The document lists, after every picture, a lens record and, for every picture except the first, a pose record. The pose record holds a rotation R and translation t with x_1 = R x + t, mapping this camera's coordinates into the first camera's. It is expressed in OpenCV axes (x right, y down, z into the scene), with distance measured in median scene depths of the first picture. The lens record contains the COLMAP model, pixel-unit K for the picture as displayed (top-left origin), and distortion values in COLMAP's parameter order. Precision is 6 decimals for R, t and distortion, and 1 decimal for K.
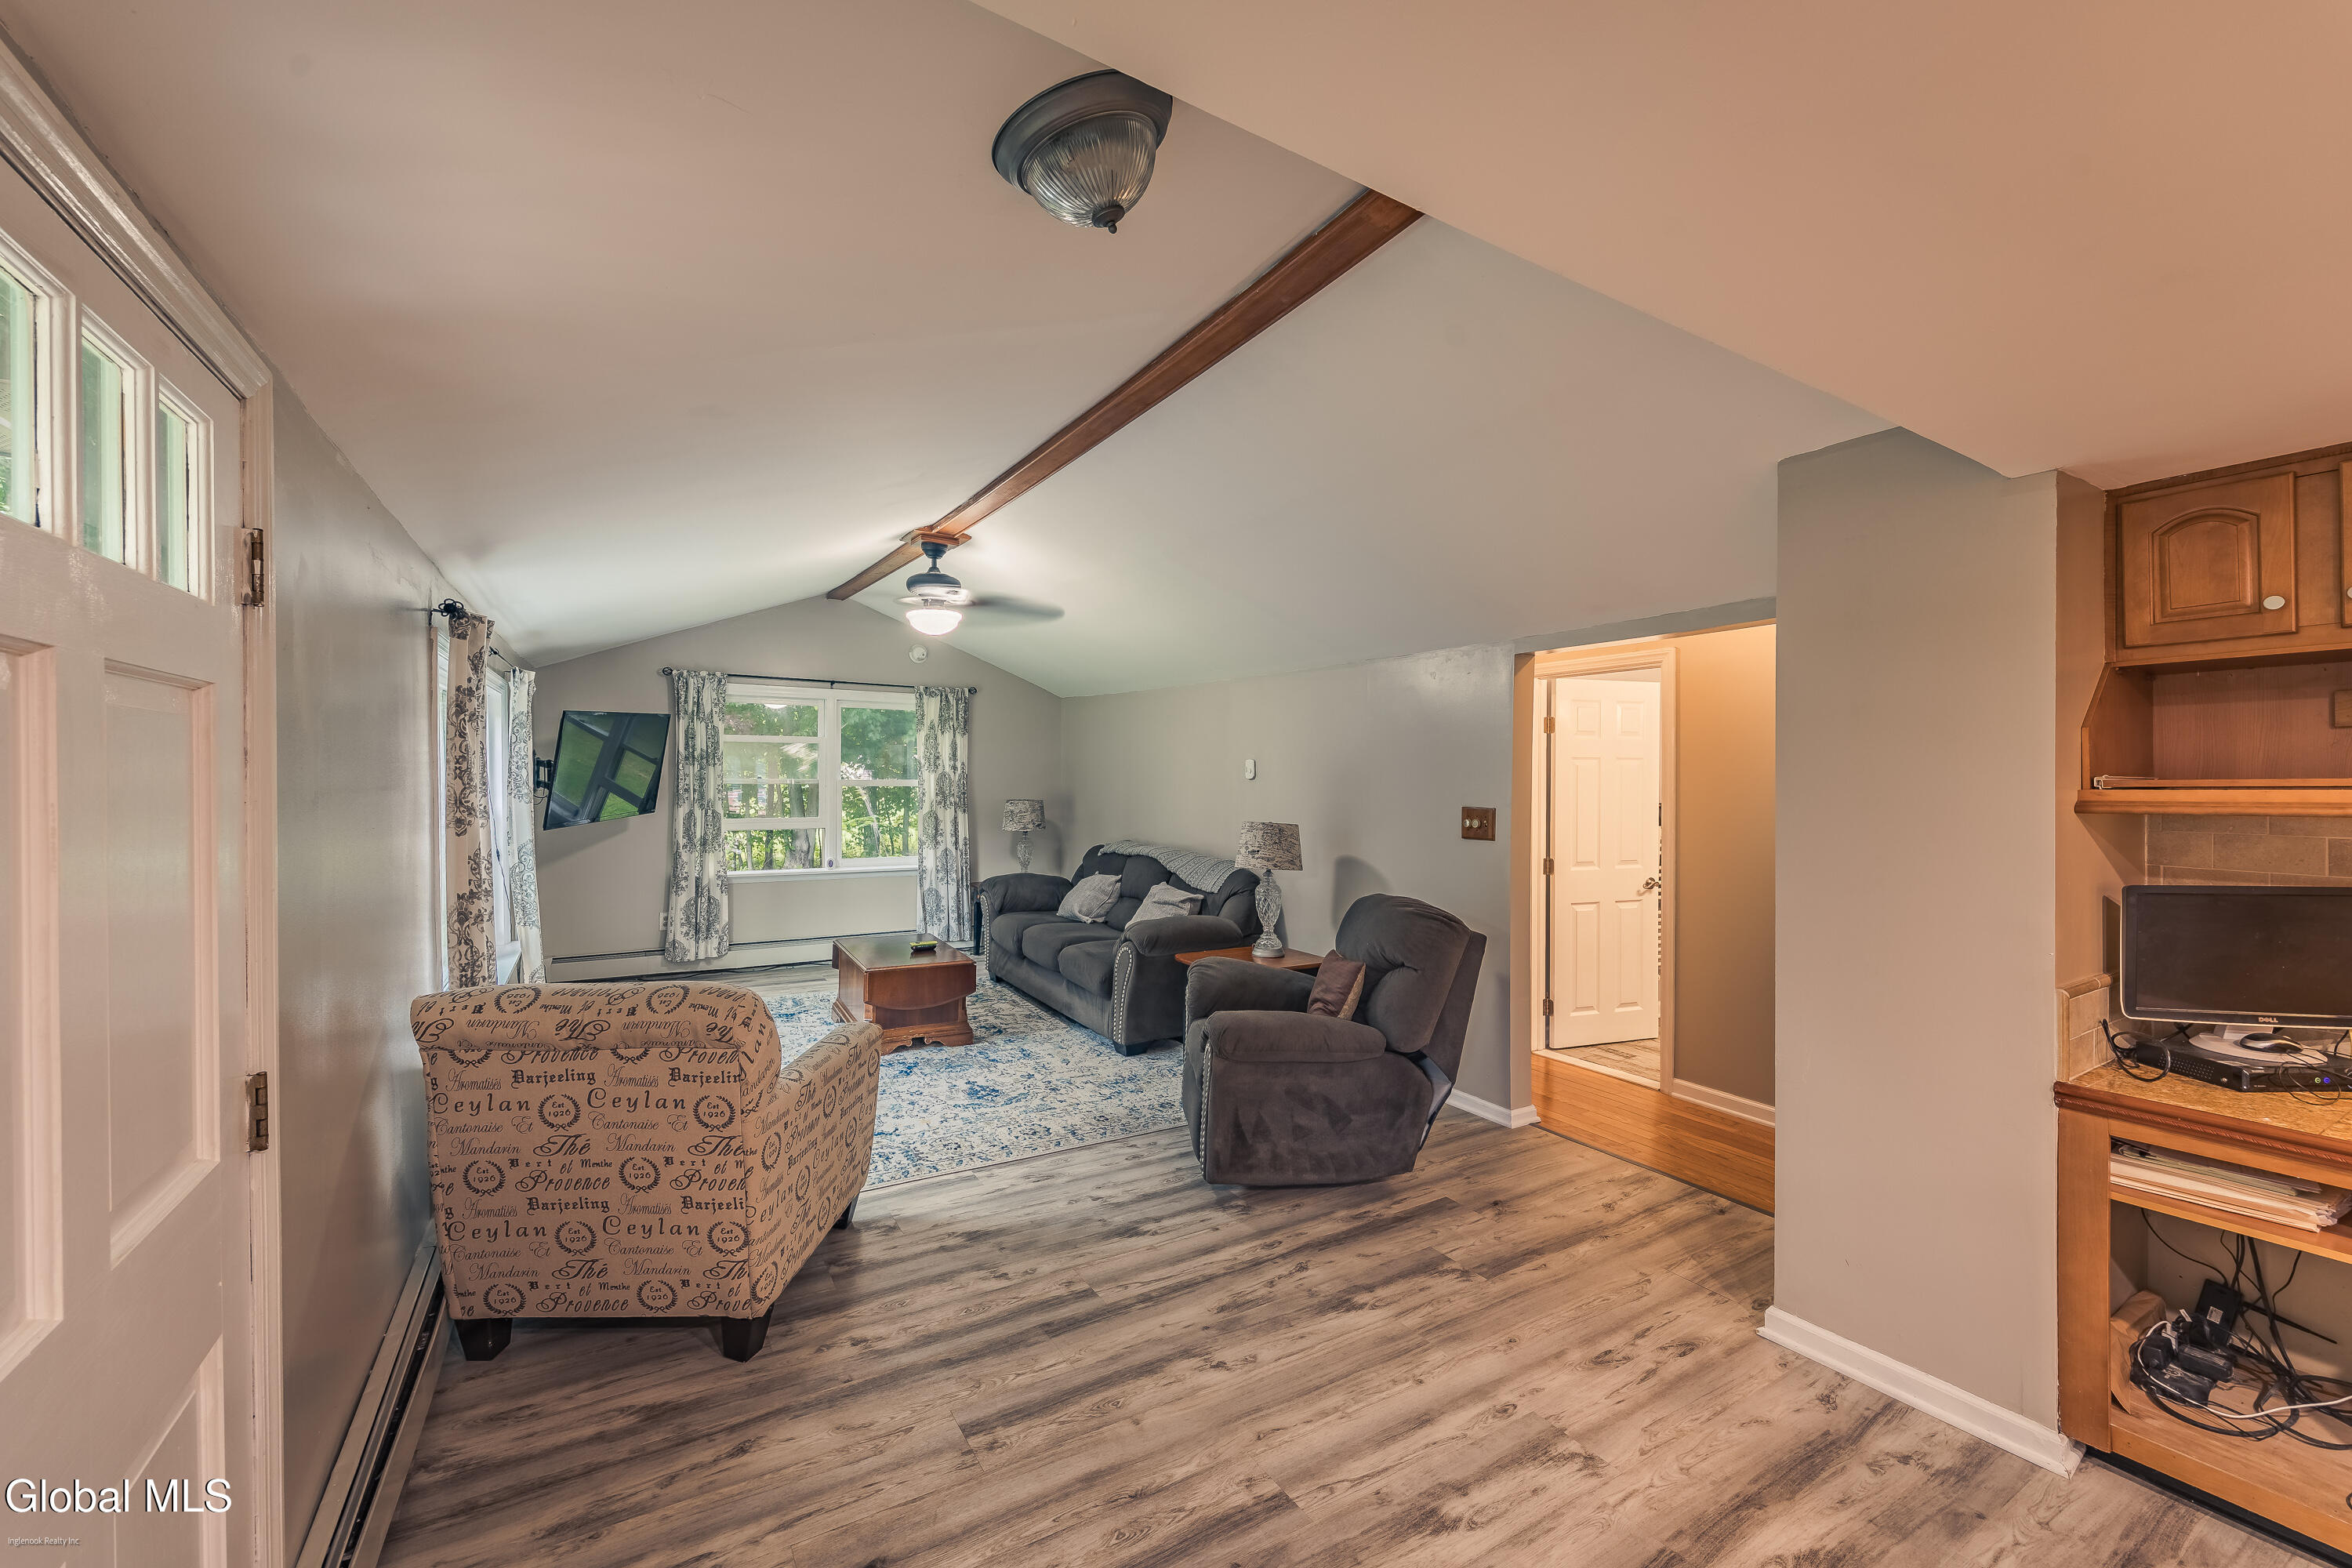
lens RADIAL K [[941.0, 0, 1175.8], [0, 941.0, 778.3], [0, 0, 1]] dist [-0.002368, 0.001731]
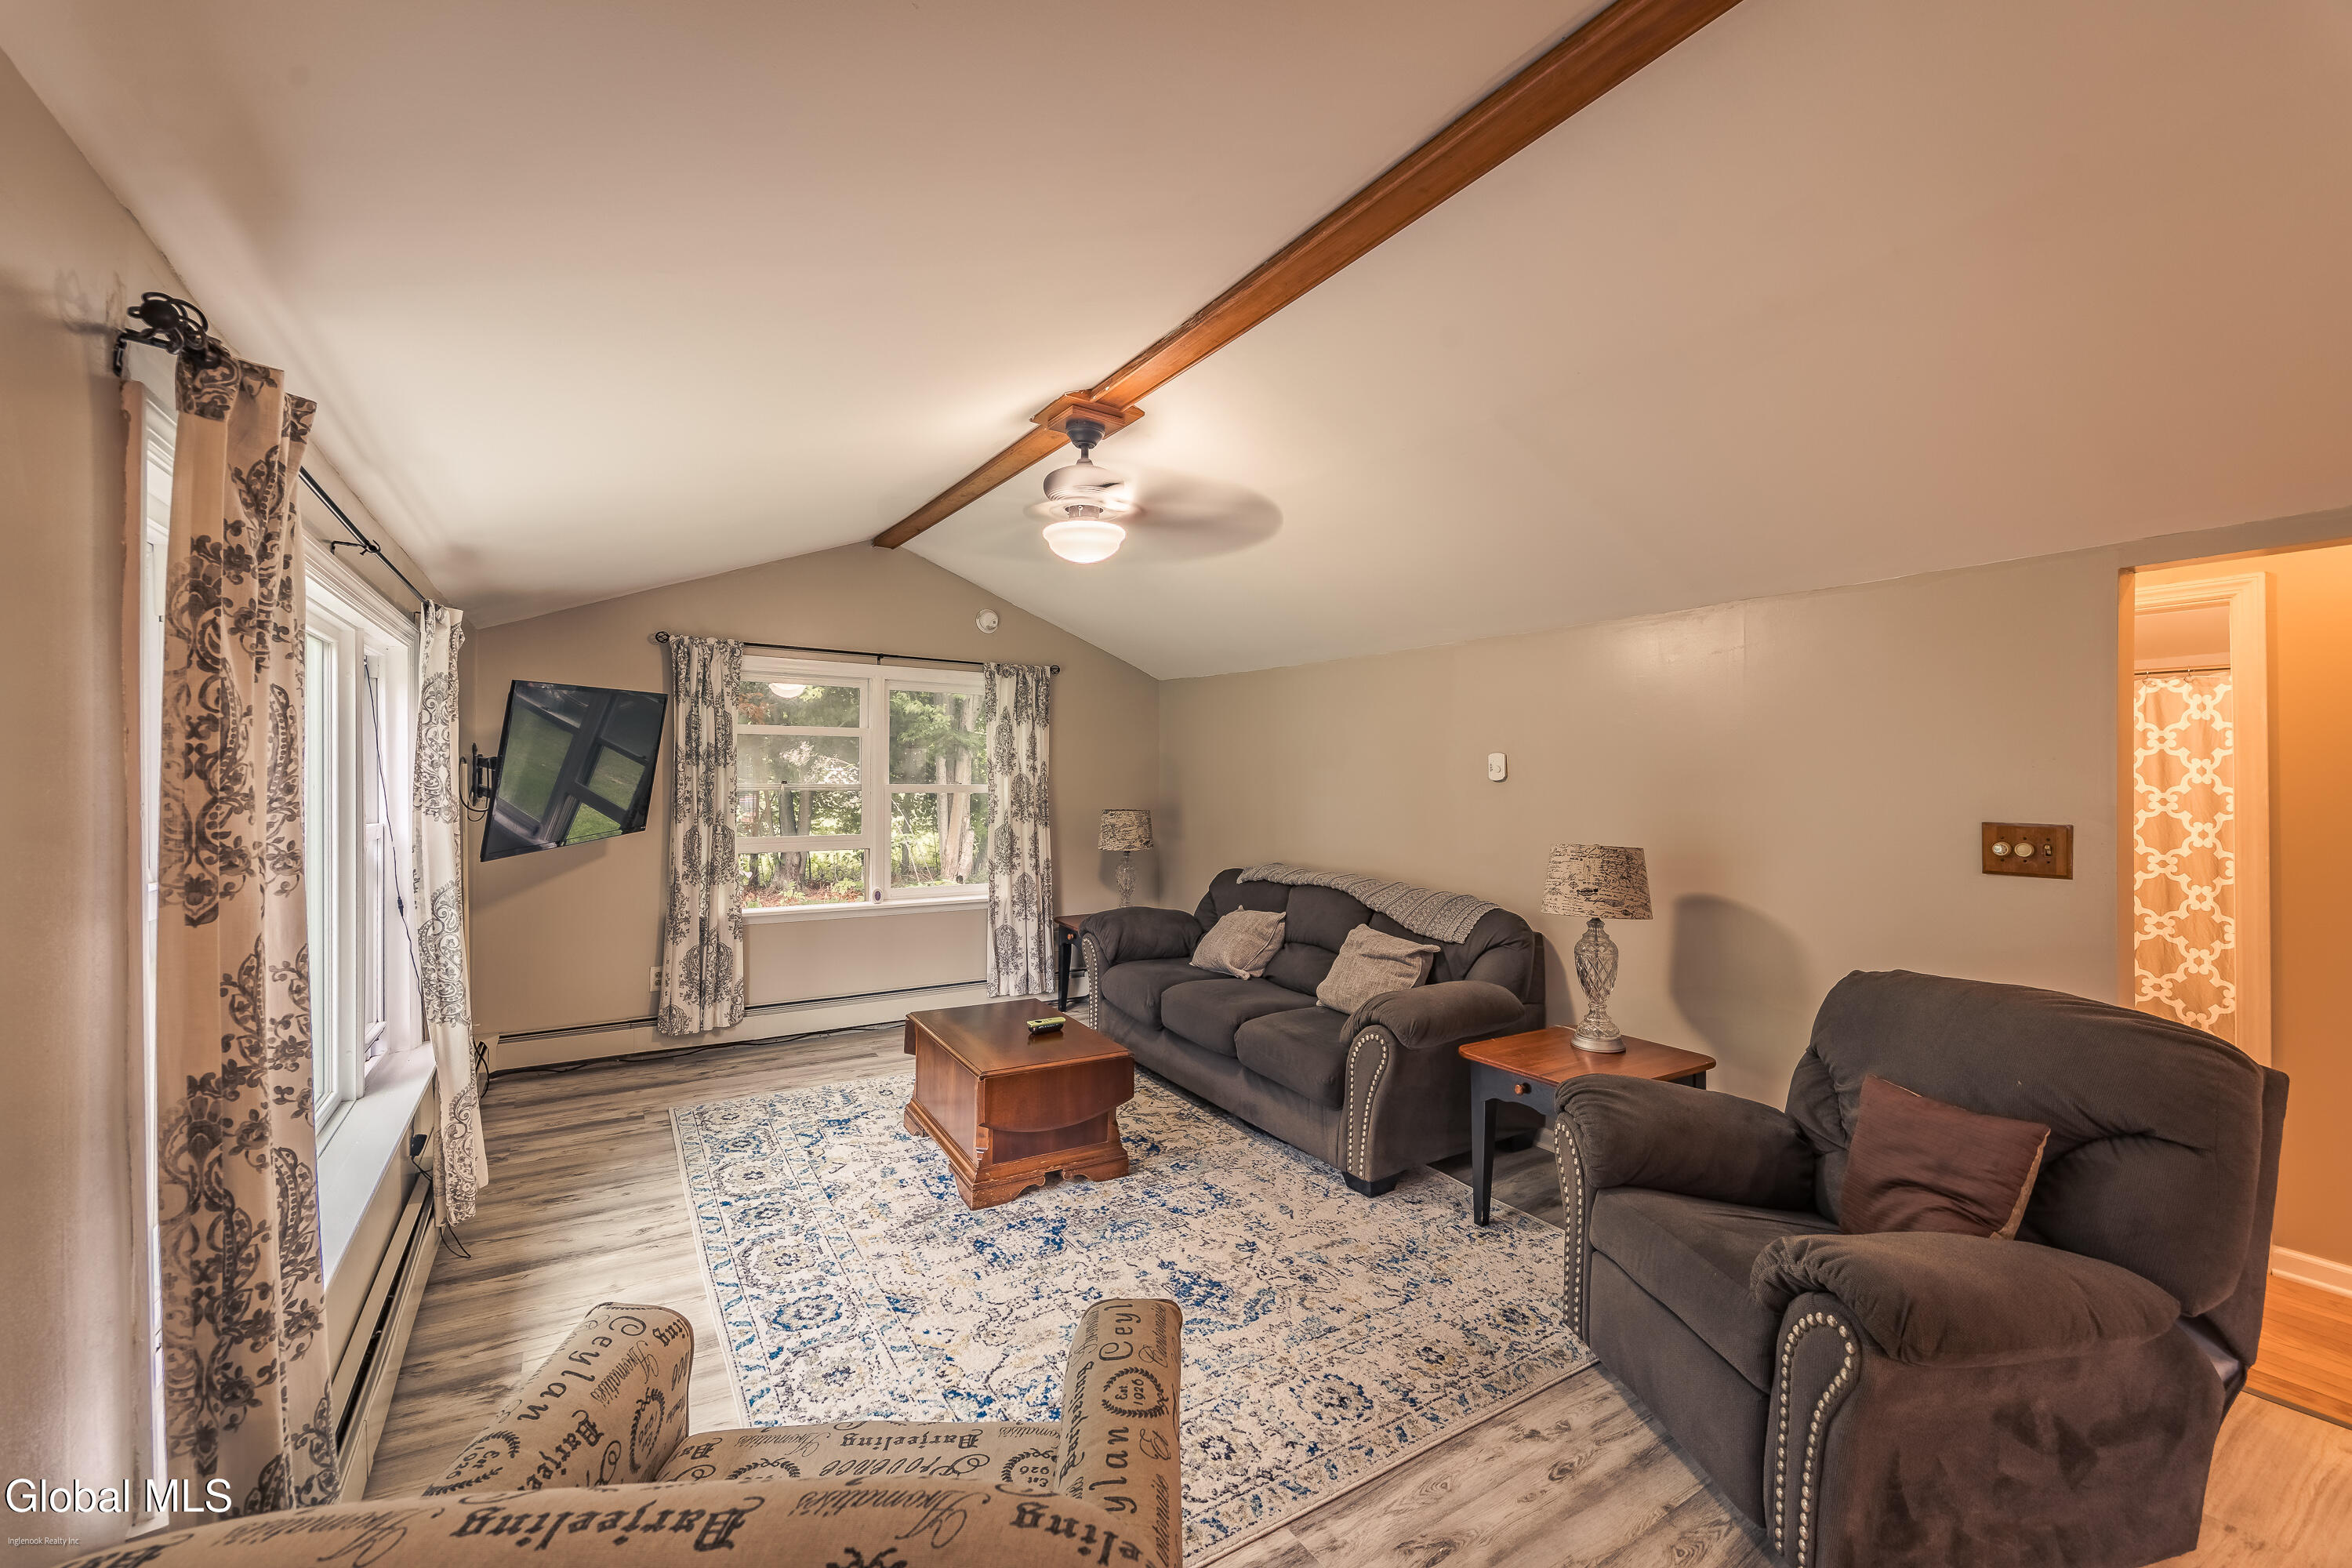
lens RADIAL K [[941.0, 0, 1175.2], [0, 941.0, 771.9], [0, 0, 1]] dist [-0.002368, 0.001731]
pose [[0.999706, -0.003361, 0.024022, -0.229210], [0.003675, 0.999908, -0.013063, 0.003208], [-0.023975, 0.013148, 0.999626, 0.373915]]
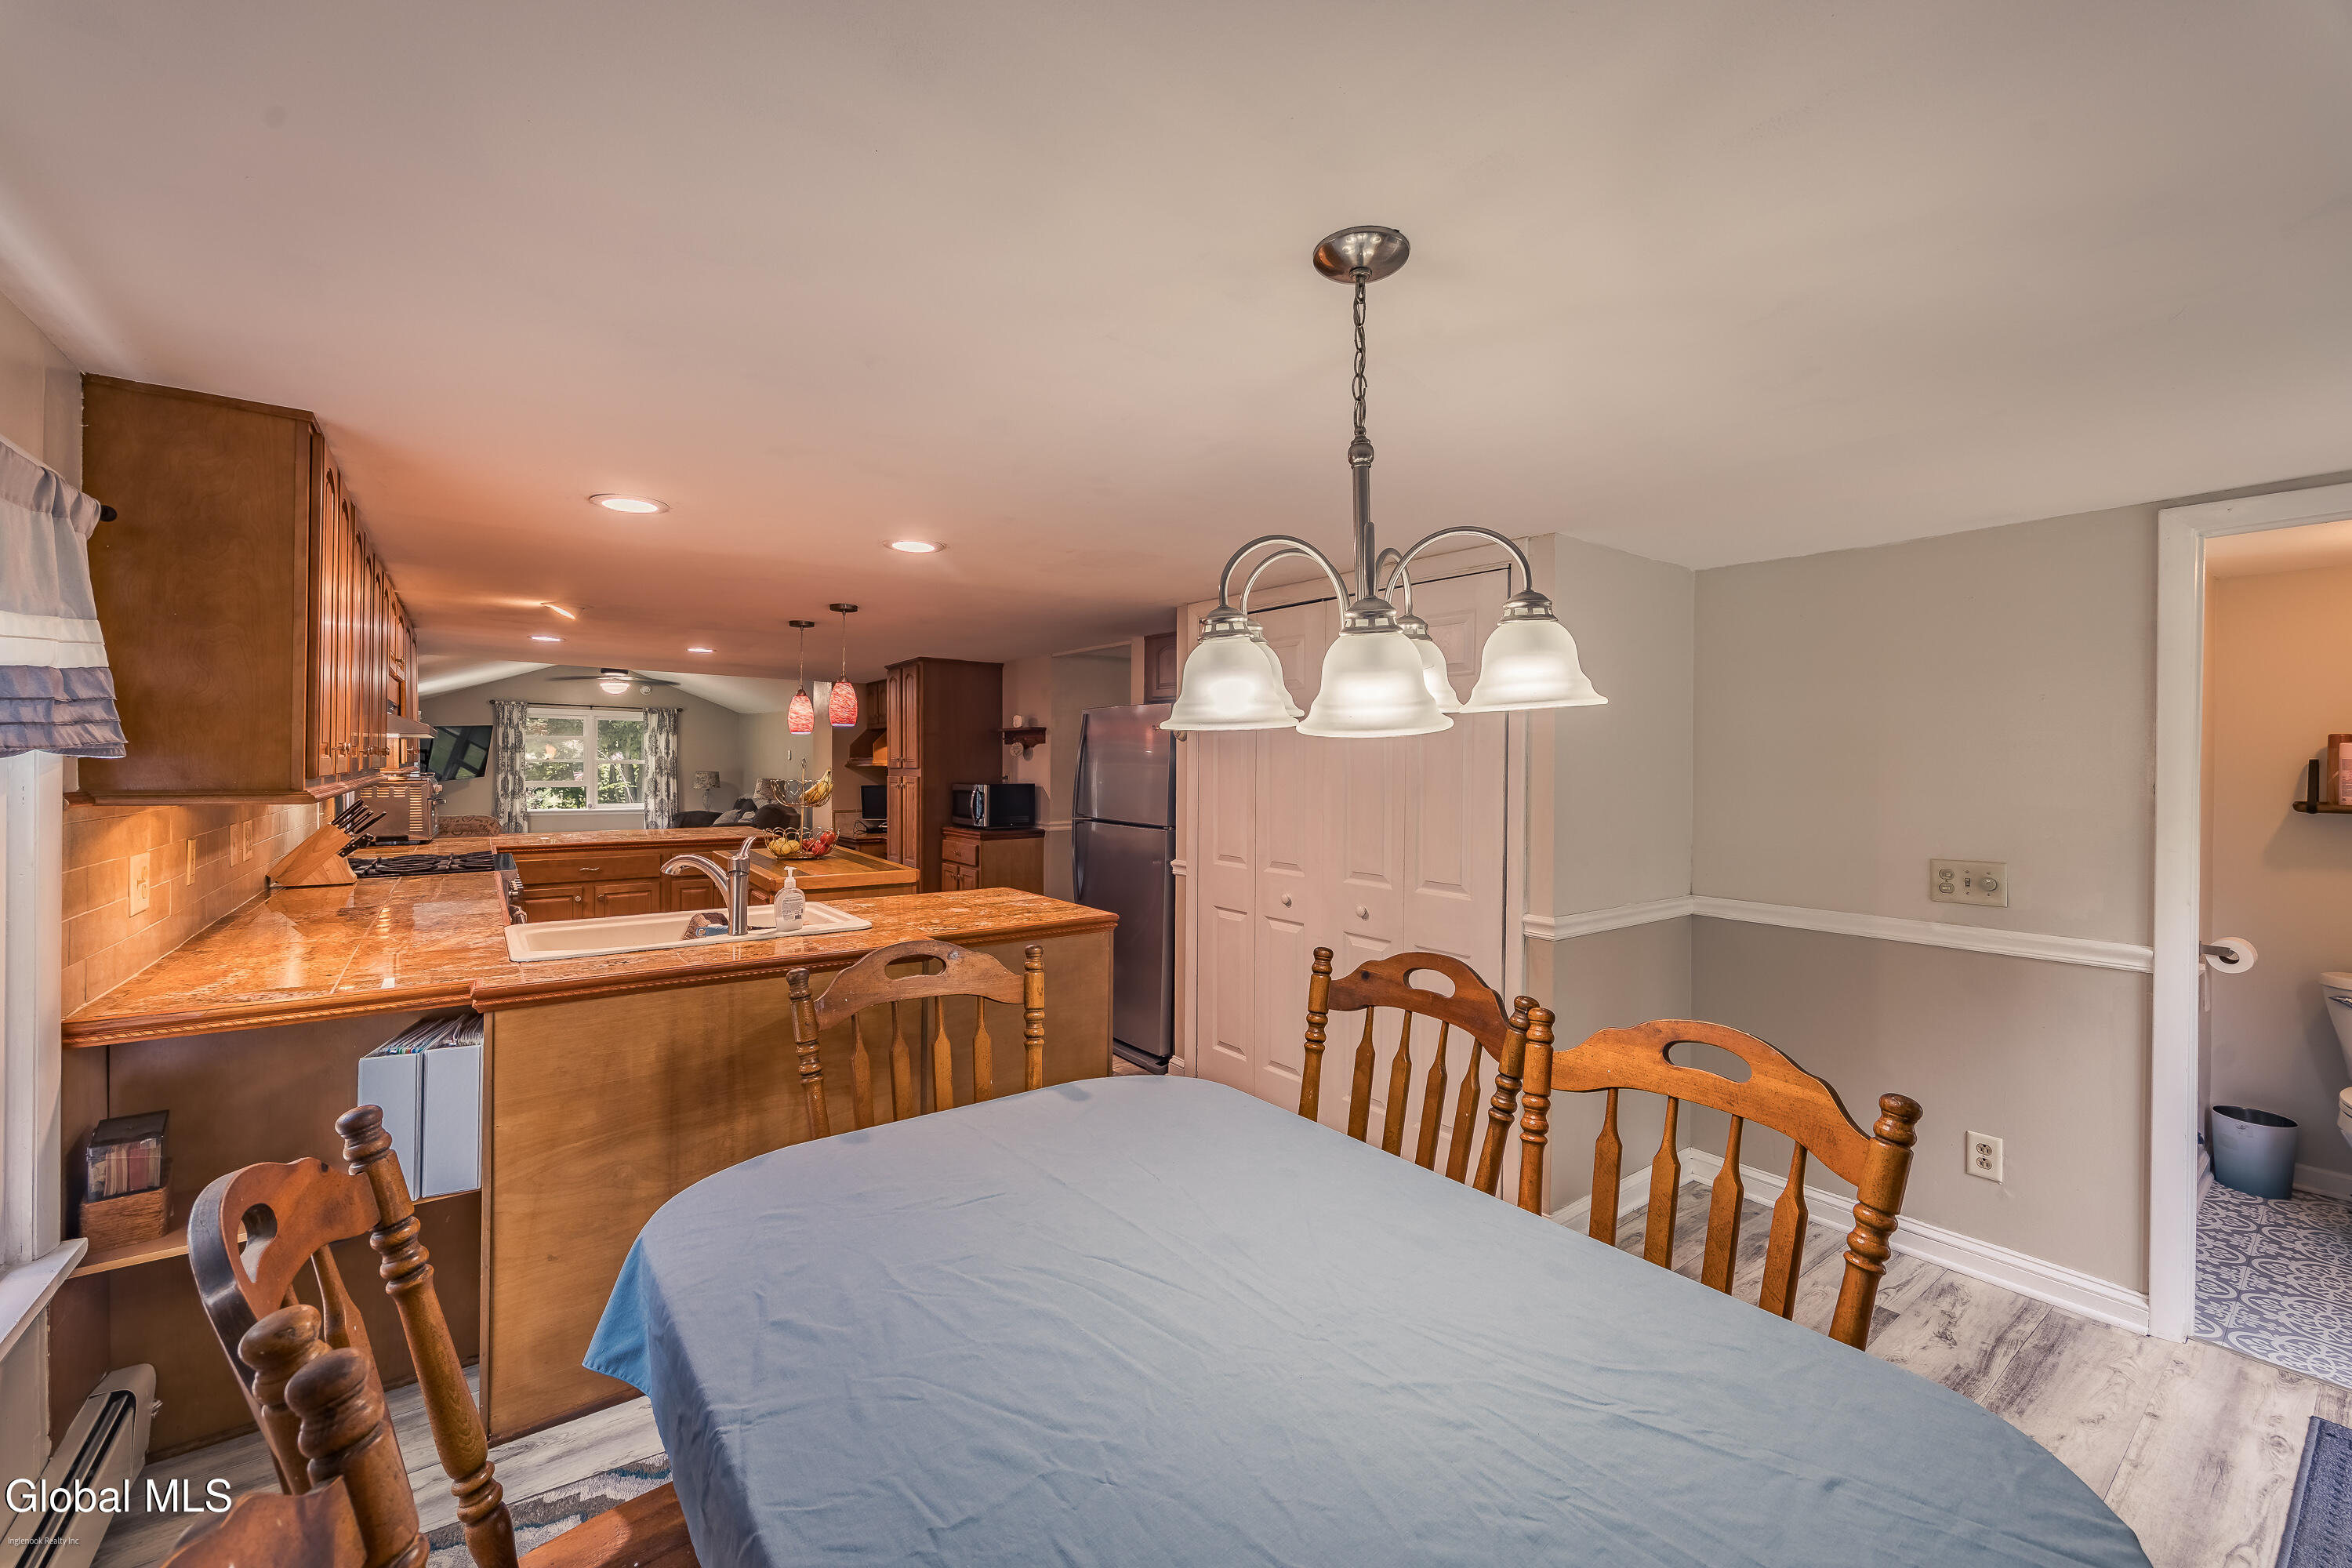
lens RADIAL K [[941.0, 0, 1179.7], [0, 941.0, 762.7], [0, 0, 1]] dist [-0.002368, 0.001731]
pose [[0.995021, 0.002270, 0.099644, 0.924571], [-0.002272, 0.999997, -0.000102, 0.007238], [-0.099644, -0.000125, 0.995023, -1.456737]]
